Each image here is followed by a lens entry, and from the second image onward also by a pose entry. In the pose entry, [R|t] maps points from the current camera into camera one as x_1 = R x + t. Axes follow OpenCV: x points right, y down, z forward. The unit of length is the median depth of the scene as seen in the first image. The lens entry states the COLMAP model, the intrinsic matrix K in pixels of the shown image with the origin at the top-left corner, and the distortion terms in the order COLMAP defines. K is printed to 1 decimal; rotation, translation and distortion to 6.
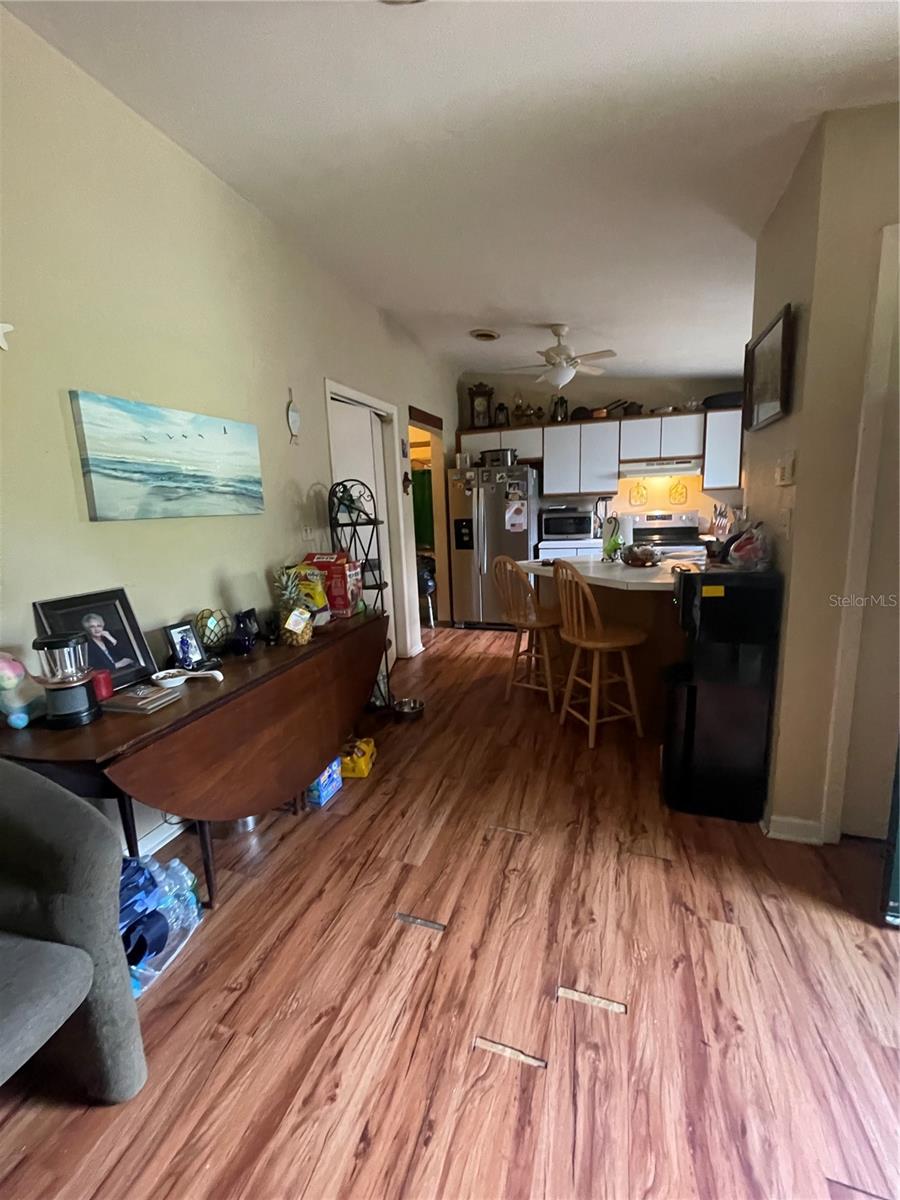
lens RADIAL K [[487.6, 0, 450.4], [0, 487.6, 592.1], [0, 0, 1]] dist [-0.003519, 0.000154]
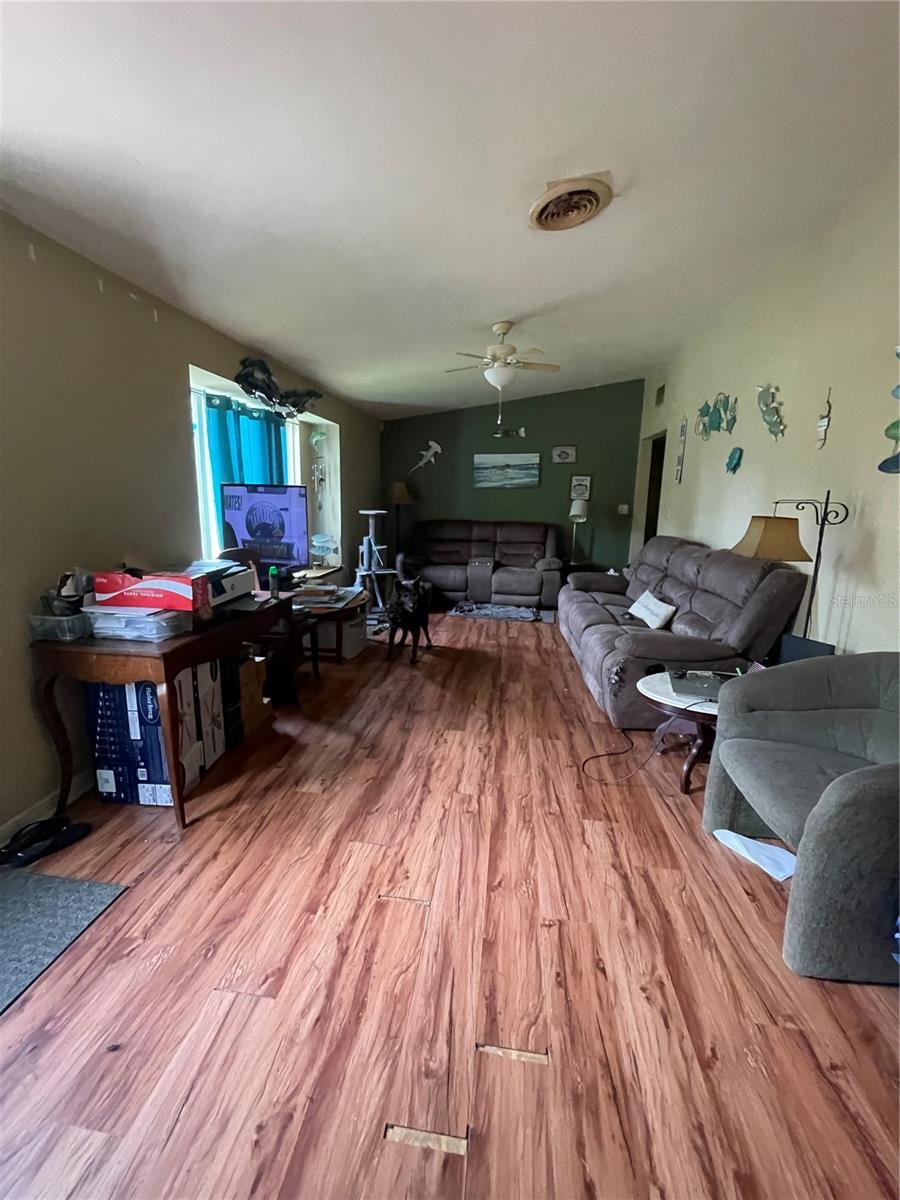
lens RADIAL K [[487.6, 0, 450.3], [0, 487.6, 596.2], [0, 0, 1]] dist [-0.003519, 0.000154]
pose [[-0.979299, 0.059034, -0.193621, 0.396390], [-0.017992, 0.927356, 0.373747, -0.313384], [0.201619, 0.369494, -0.907096, 1.576146]]
